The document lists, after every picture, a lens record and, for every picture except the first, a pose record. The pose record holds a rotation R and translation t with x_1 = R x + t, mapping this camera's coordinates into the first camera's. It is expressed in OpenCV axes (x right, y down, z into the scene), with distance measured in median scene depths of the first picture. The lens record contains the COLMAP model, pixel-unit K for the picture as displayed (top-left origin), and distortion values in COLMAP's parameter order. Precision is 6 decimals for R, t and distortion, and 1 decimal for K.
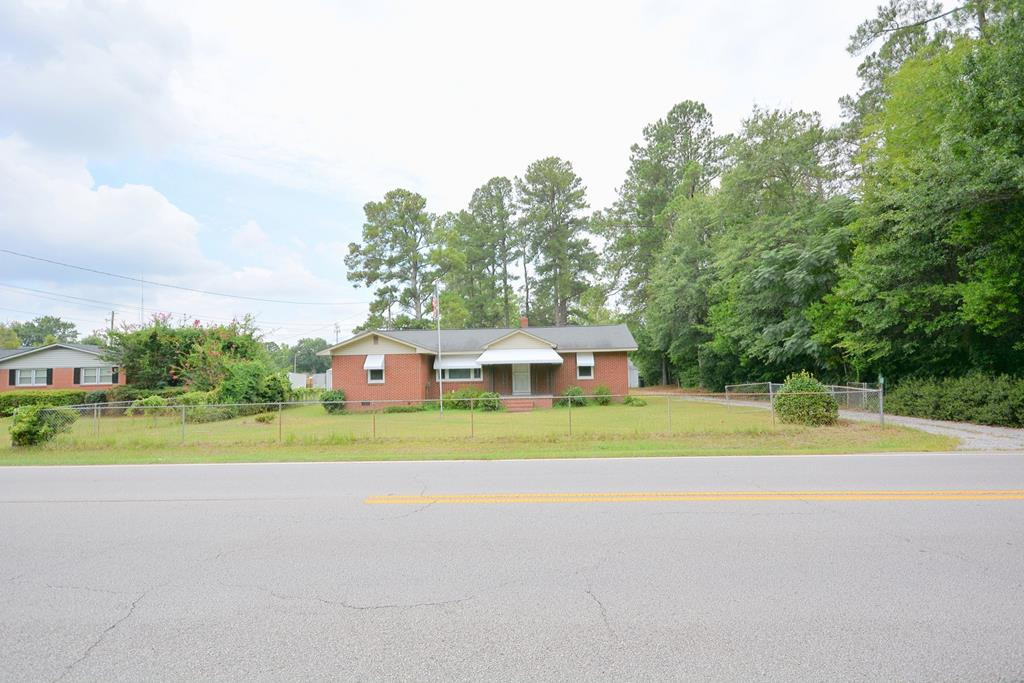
lens RADIAL K [[451.6, 0, 512.0], [0, 451.6, 341.5], [0, 0, 1]] dist [-0.000581, -0.007603]
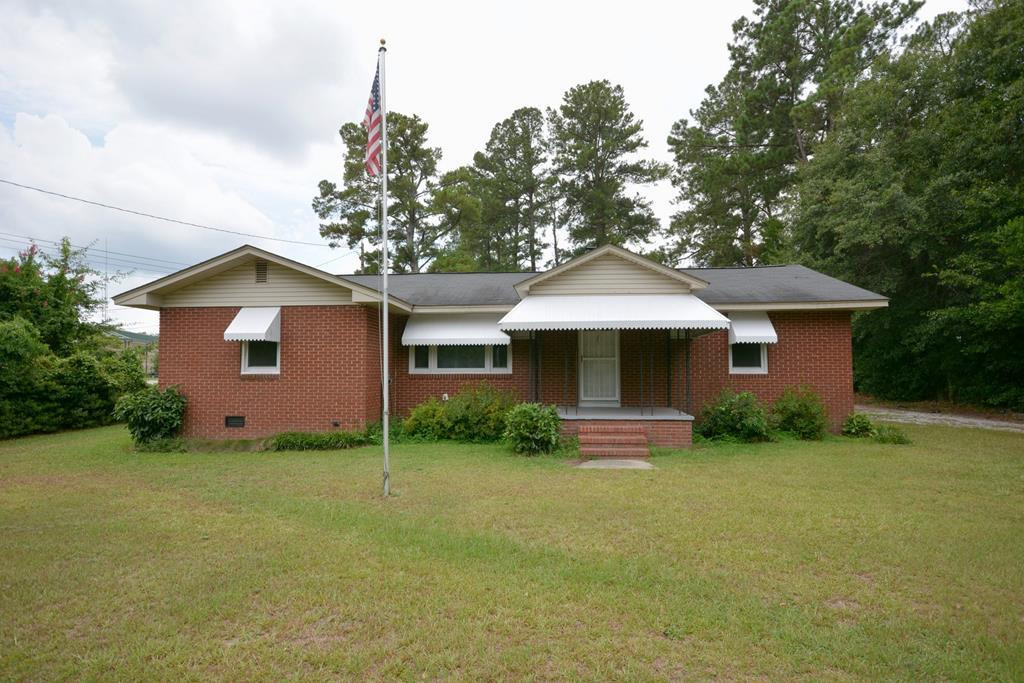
lens RADIAL K [[451.6, 0, 512.0], [0, 451.6, 341.5], [0, 0, 1]] dist [-0.000581, -0.007603]
pose [[0.999320, 0.015217, -0.033597, -0.024856], [-0.014905, 0.999844, 0.009517, 0.025303], [0.033736, -0.009010, 0.999390, 0.275214]]
